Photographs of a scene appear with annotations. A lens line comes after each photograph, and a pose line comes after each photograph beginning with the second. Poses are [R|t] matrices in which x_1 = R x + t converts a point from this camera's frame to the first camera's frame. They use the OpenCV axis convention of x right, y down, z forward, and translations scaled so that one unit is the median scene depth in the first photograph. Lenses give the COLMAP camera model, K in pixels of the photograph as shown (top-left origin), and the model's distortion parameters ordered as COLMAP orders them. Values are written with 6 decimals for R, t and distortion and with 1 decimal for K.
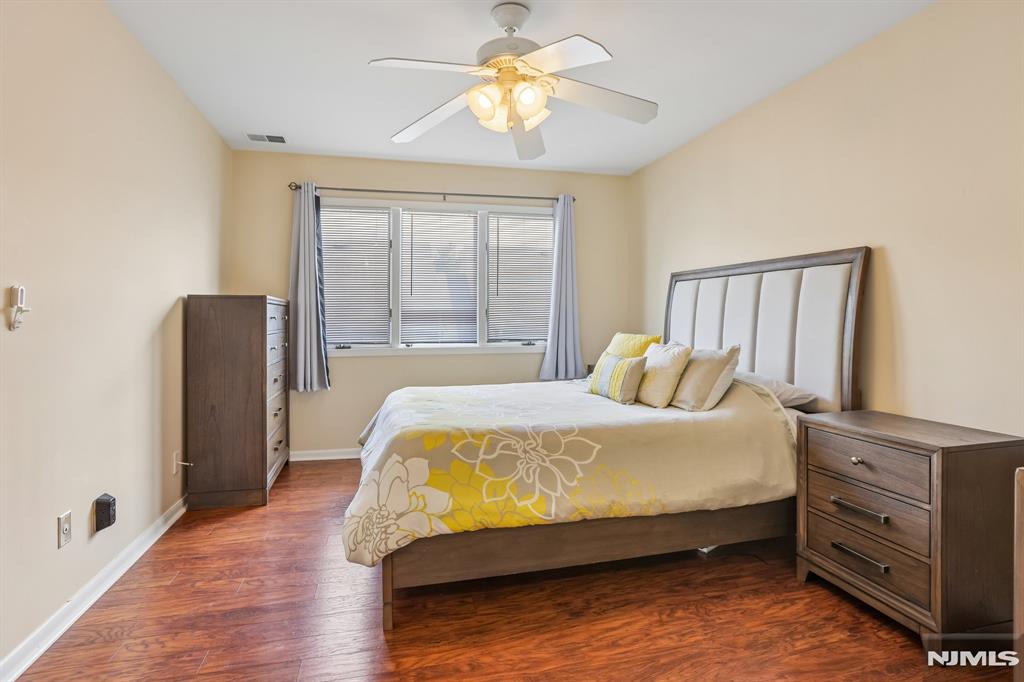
lens RADIAL K [[526.0, 0, 506.8], [0, 526.0, 335.1], [0, 0, 1]] dist [-0.029982, 0.015826]
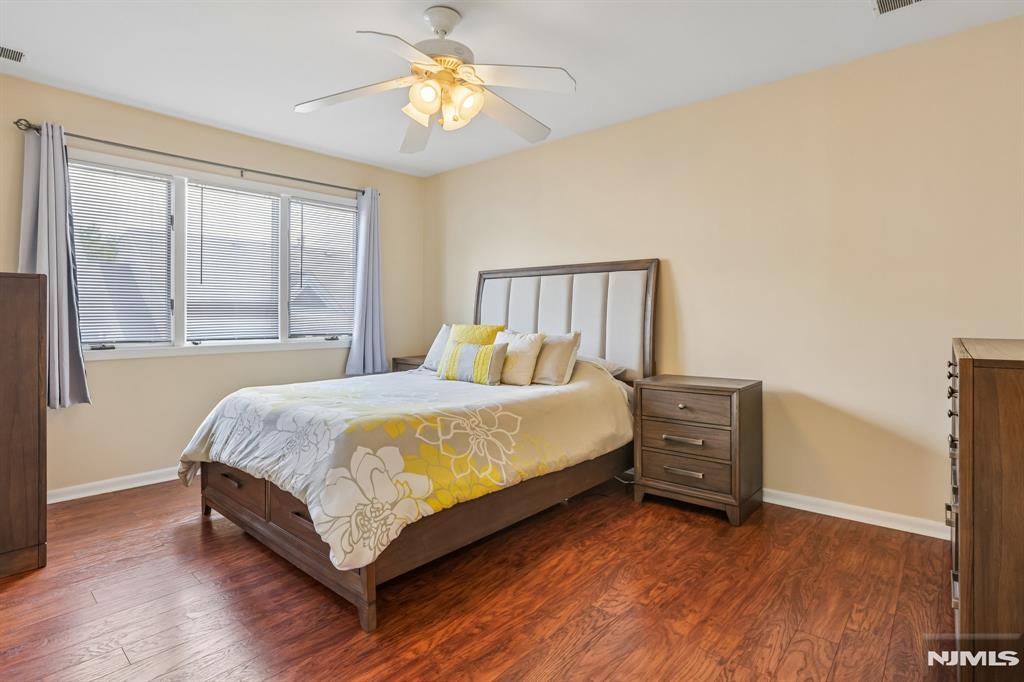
lens RADIAL K [[526.0, 0, 515.8], [0, 526.0, 335.1], [0, 0, 1]] dist [-0.029982, 0.015826]
pose [[0.820857, -0.018995, 0.570818, -0.437026], [0.019199, 0.999800, 0.005661, 0.020694], [-0.570811, 0.006312, 0.821057, 0.051219]]
